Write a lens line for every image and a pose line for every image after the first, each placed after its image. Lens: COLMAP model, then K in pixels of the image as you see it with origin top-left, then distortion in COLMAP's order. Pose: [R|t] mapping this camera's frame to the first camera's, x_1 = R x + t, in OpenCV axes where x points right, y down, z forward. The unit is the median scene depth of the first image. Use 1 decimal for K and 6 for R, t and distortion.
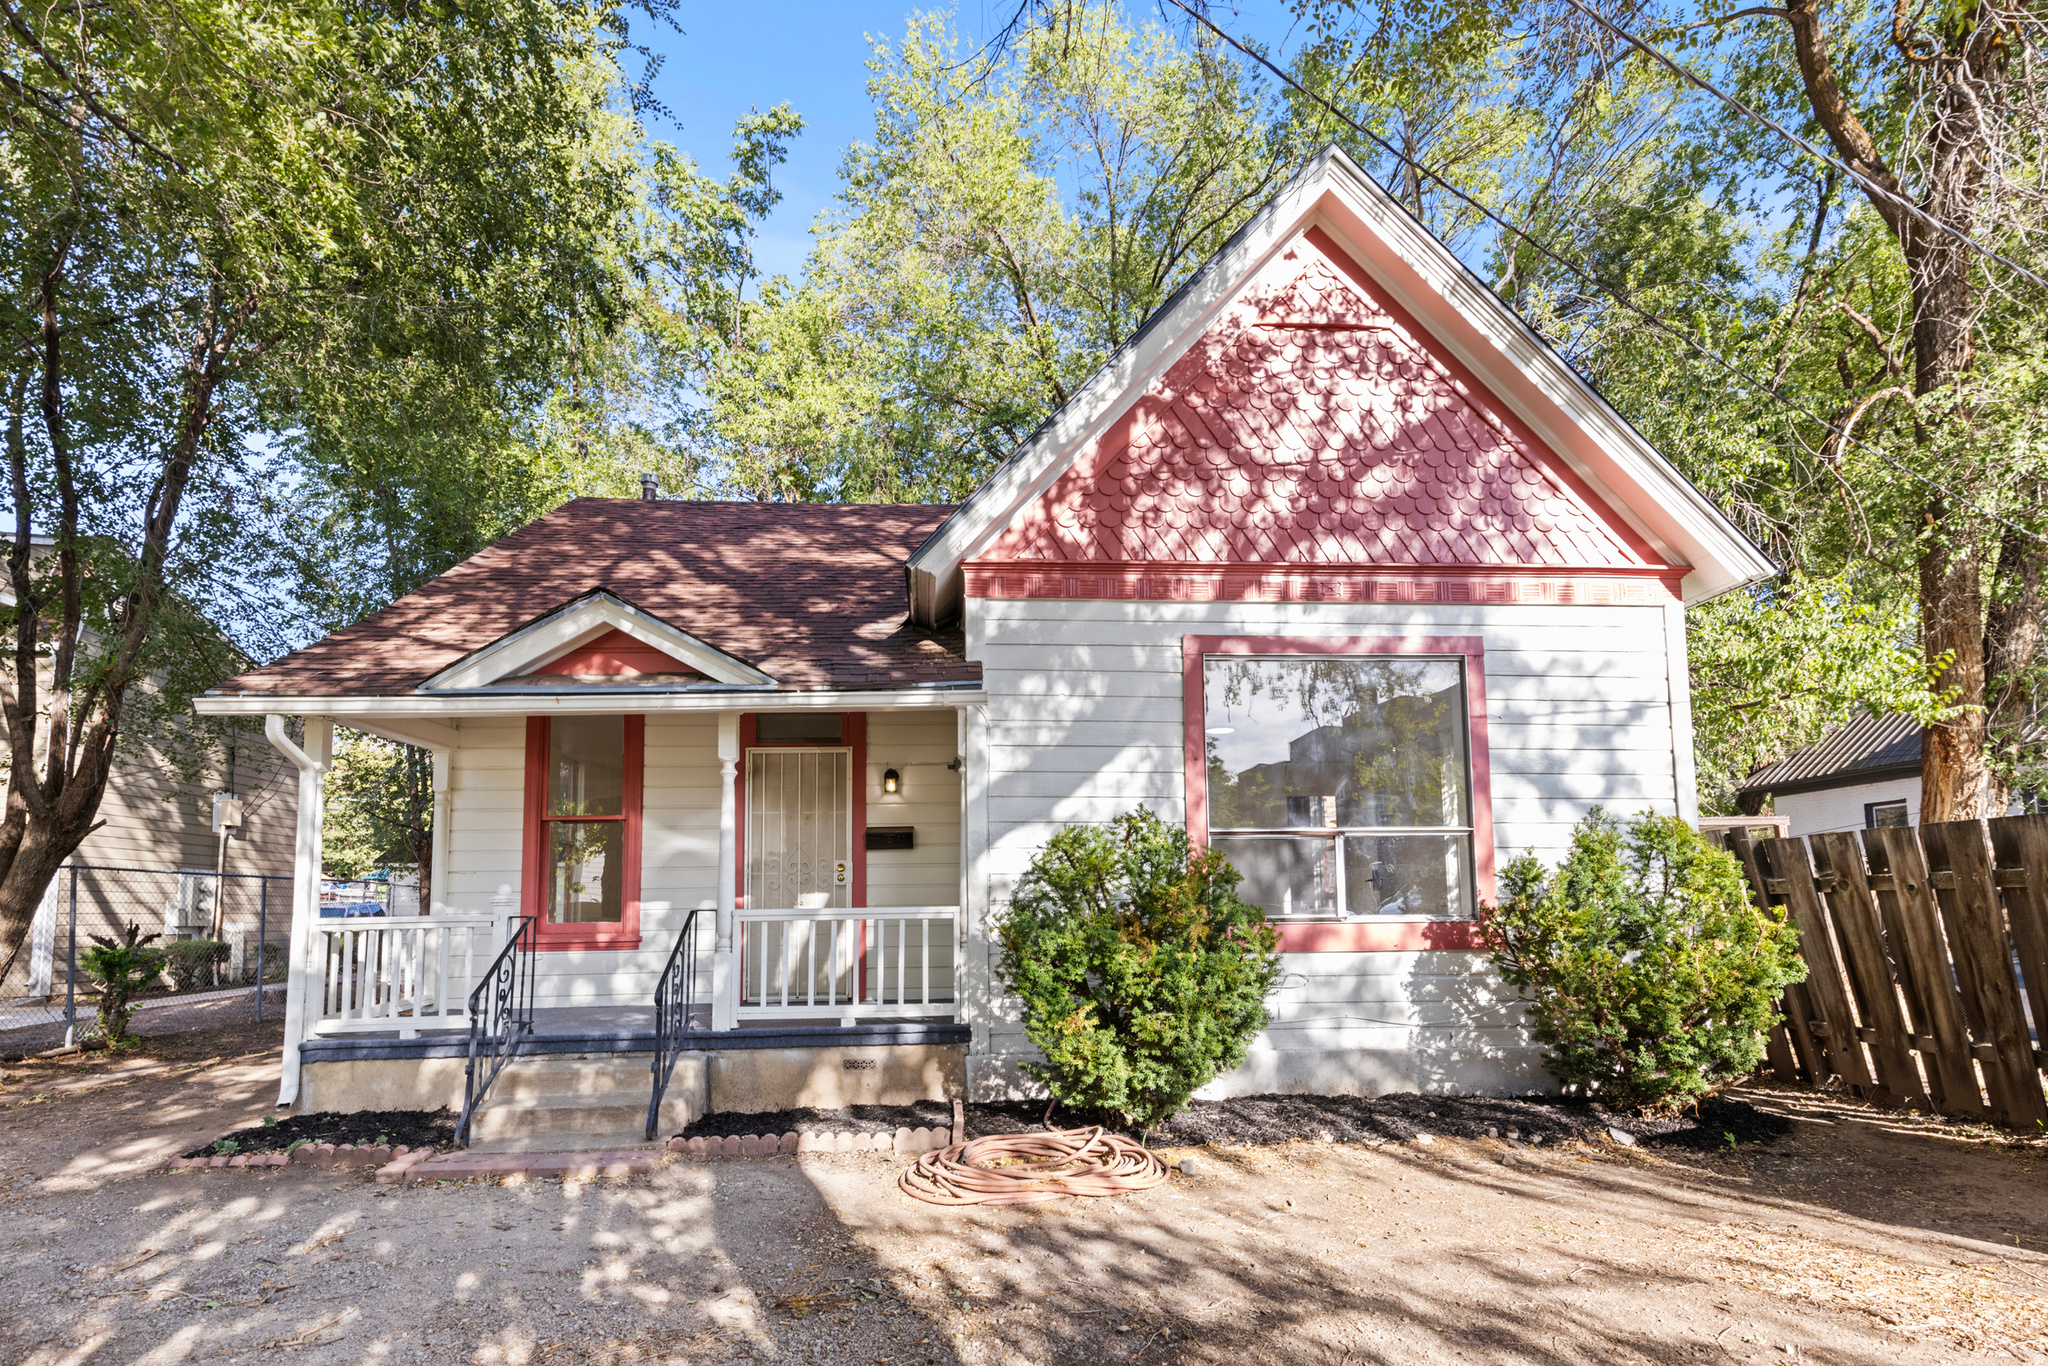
lens RADIAL K [[939.4, 0, 1026.2], [0, 939.4, 695.5], [0, 0, 1]] dist [0.007865, -0.000917]
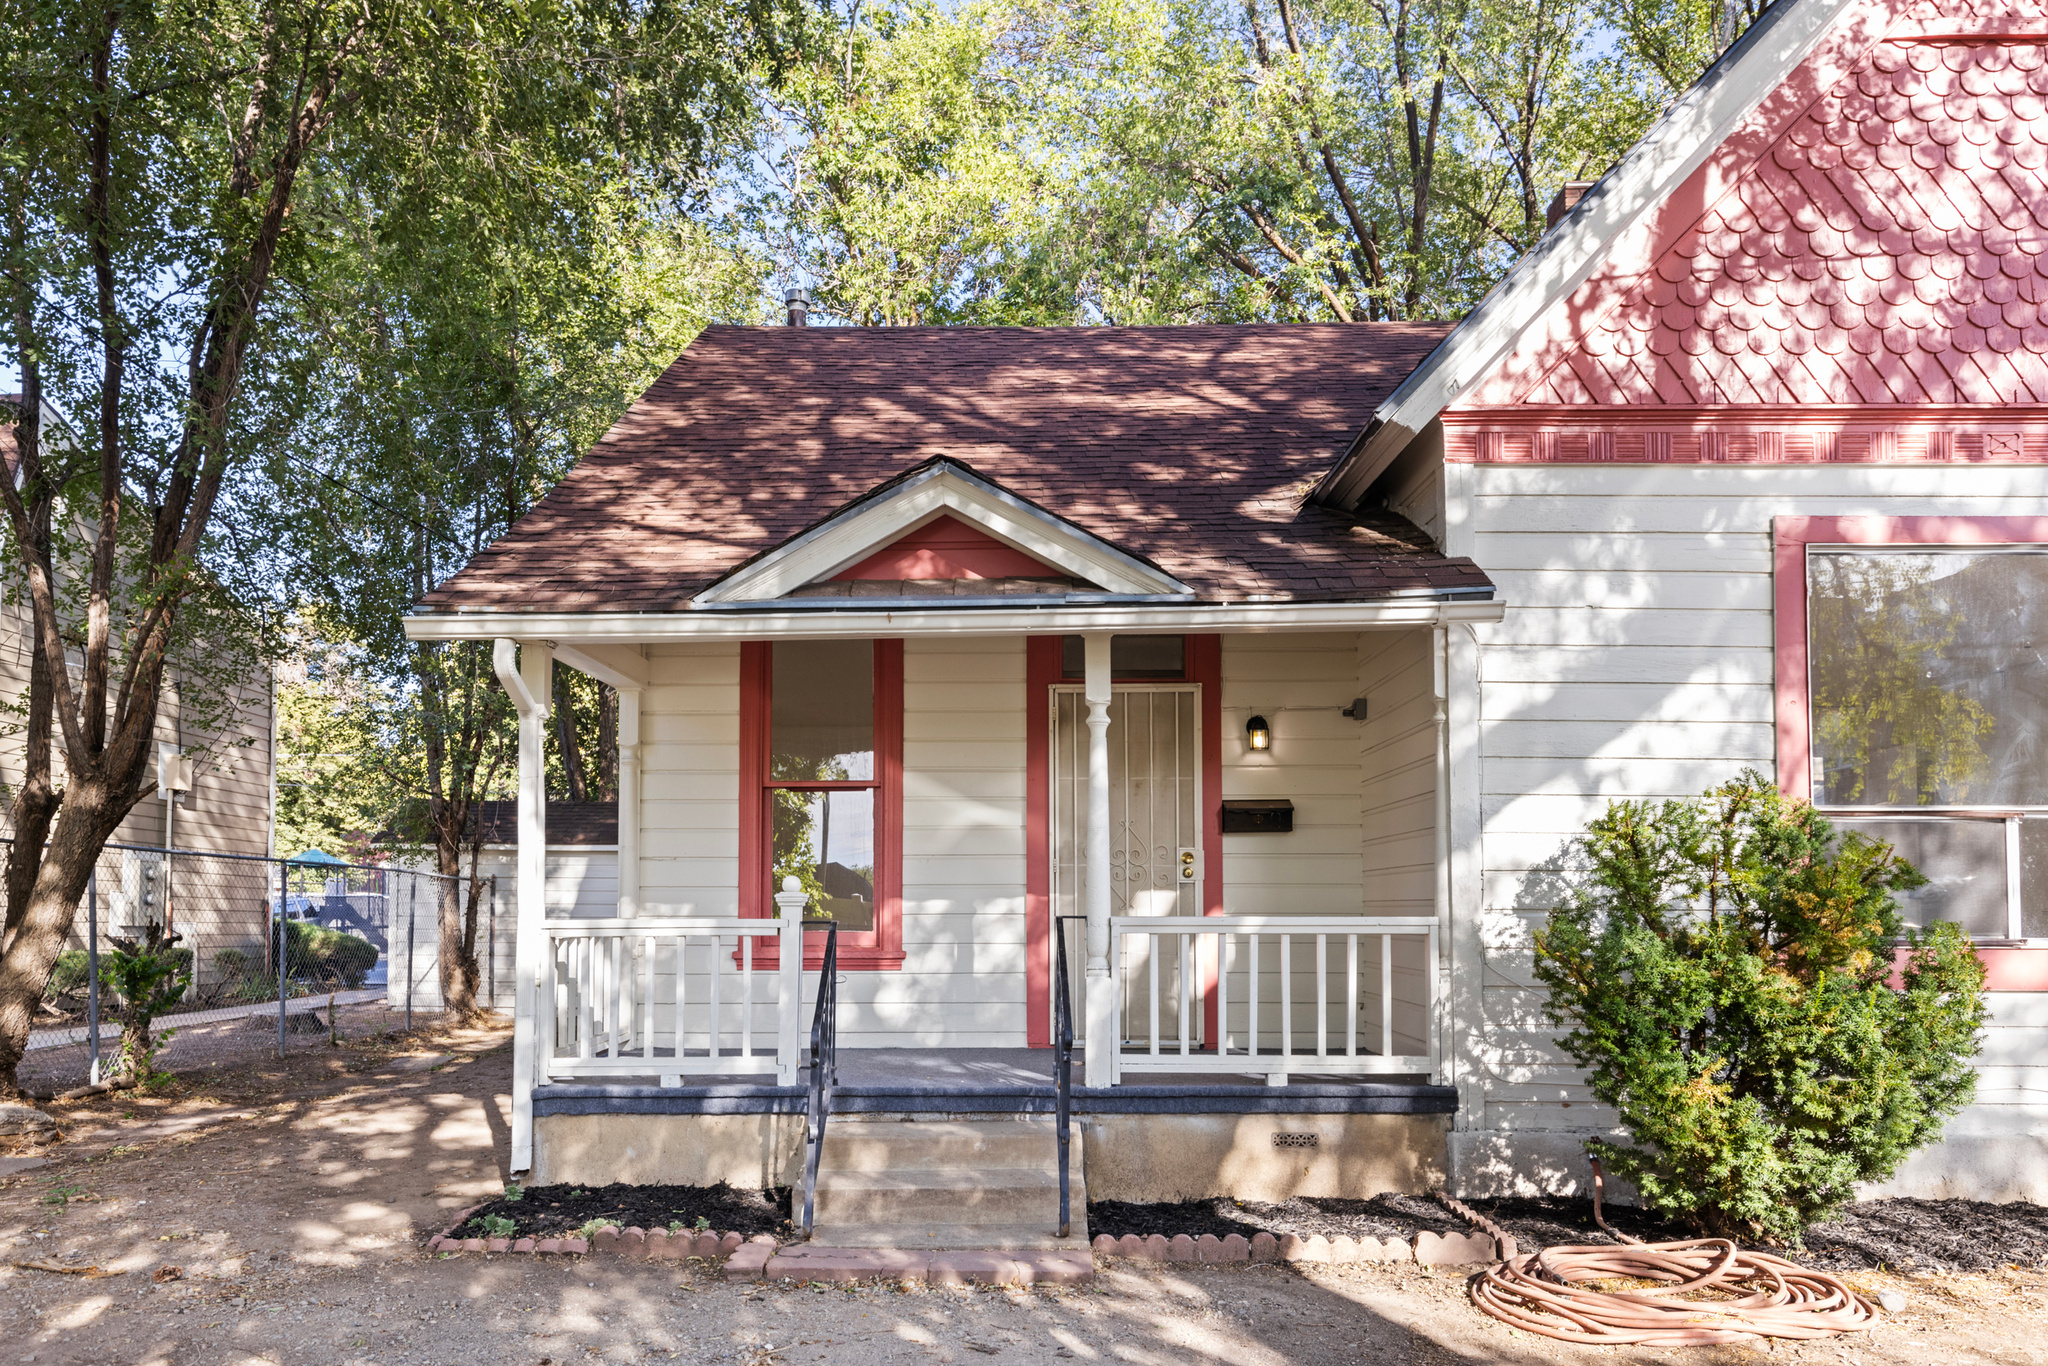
lens RADIAL K [[1365.7, 0, 1026.2], [0, 1365.7, 686.0], [0, 0, 1]] dist [-0.006123, -0.008813]
pose [[0.997137, -0.000172, -0.075612, -0.293503], [0.004469, 0.998383, 0.056668, -0.000173], [0.075480, -0.056843, 0.995526, 0.000830]]
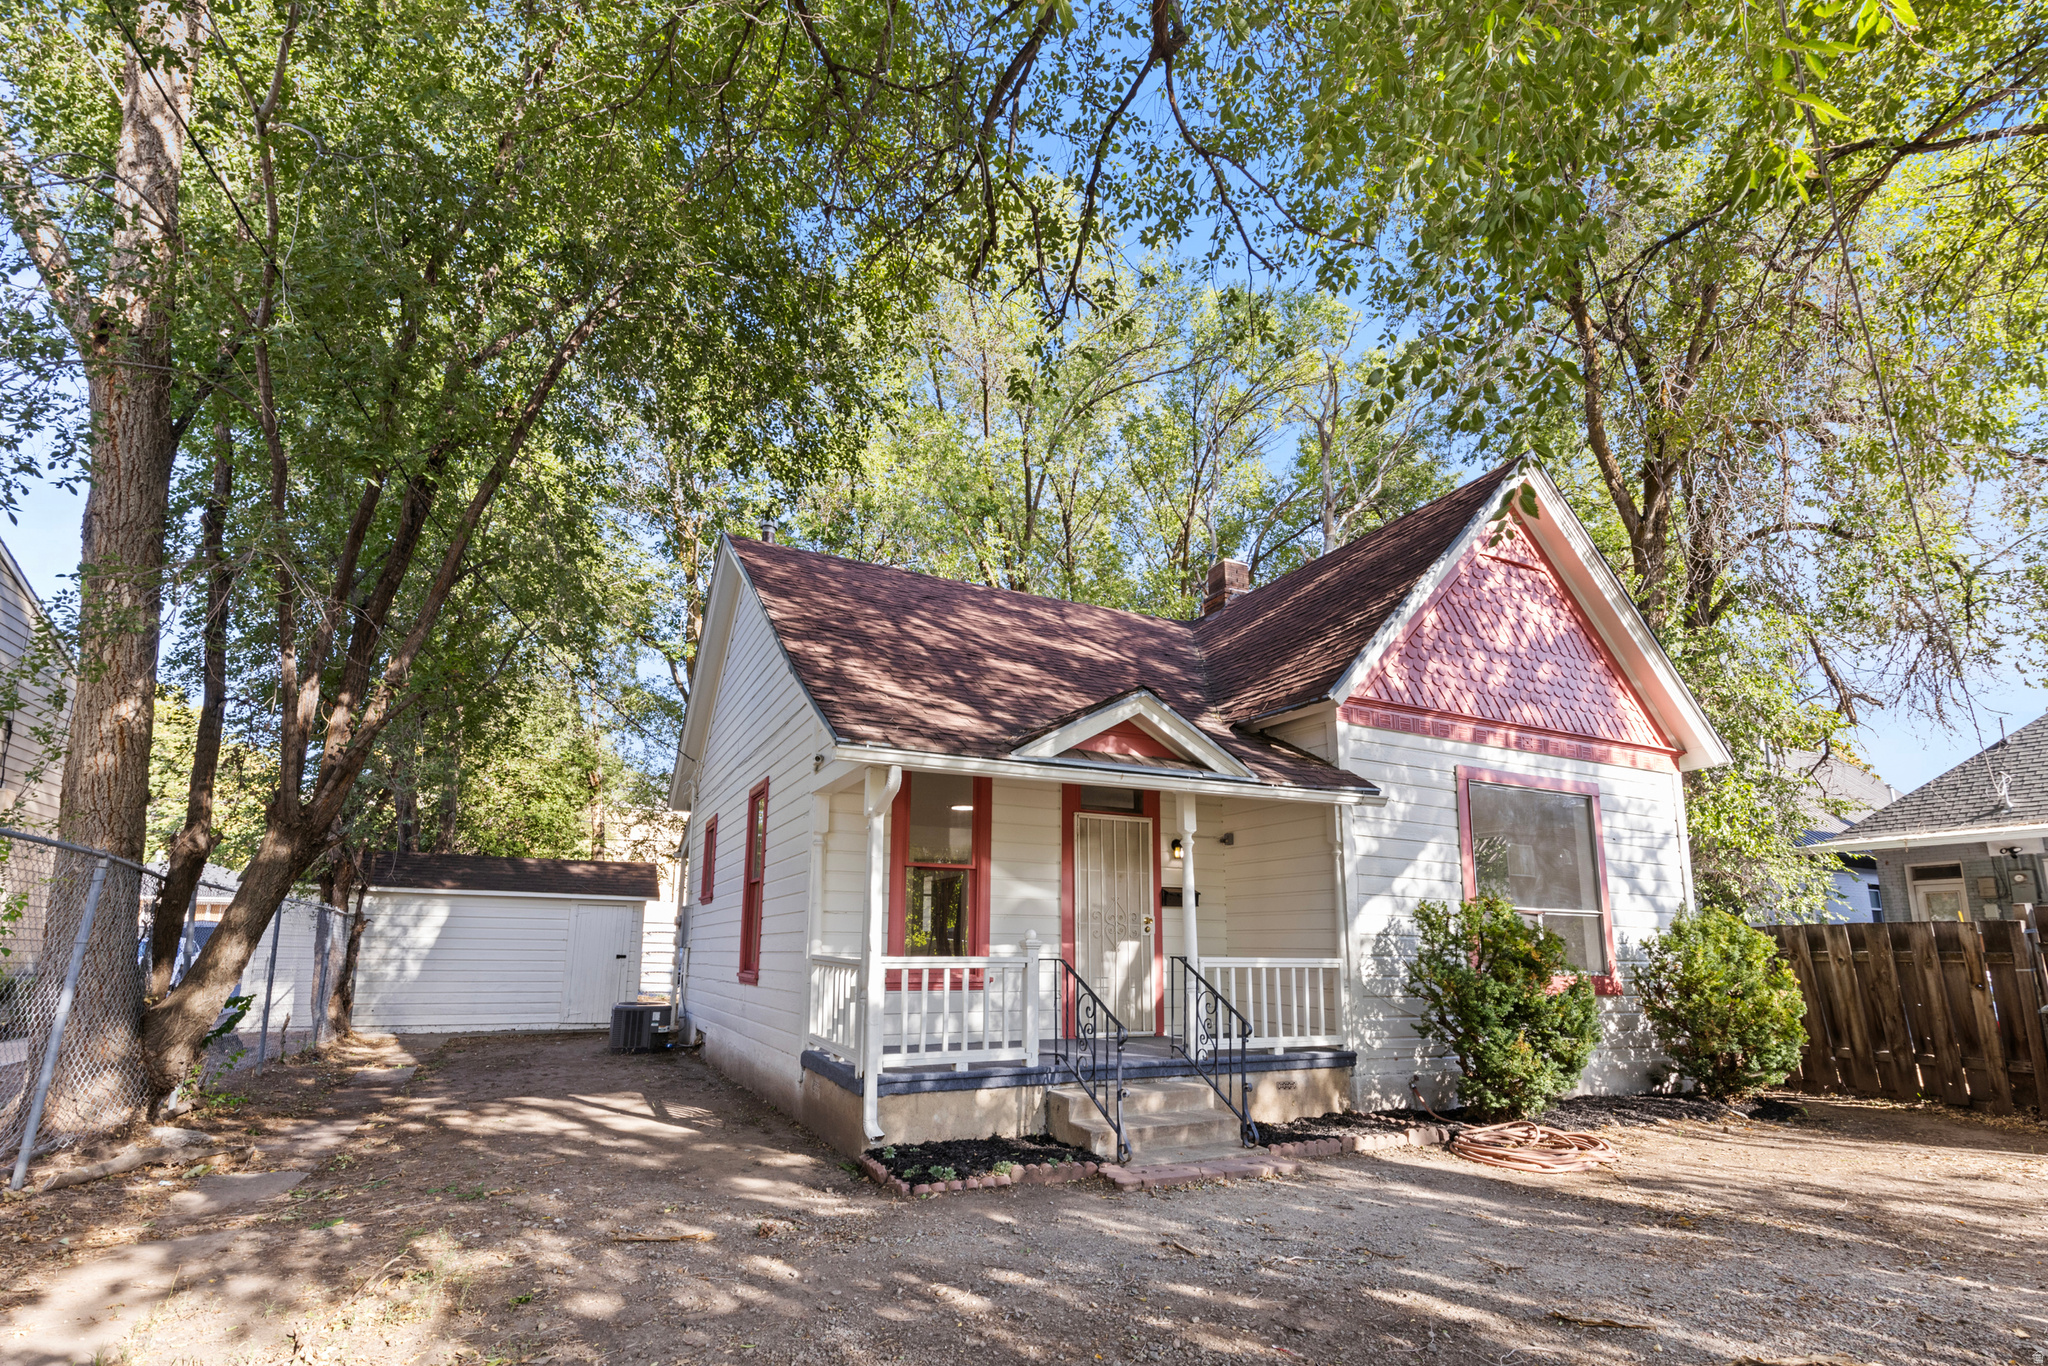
lens RADIAL K [[939.4, 0, 923.8], [0, 939.4, 638.8], [0, 0, 1]] dist [0.007865, -0.000917]
pose [[0.923635, 0.139780, 0.356876, -1.126394], [-0.104523, 0.987694, -0.116341, -0.001572], [-0.368746, 0.070155, 0.926879, -0.033065]]
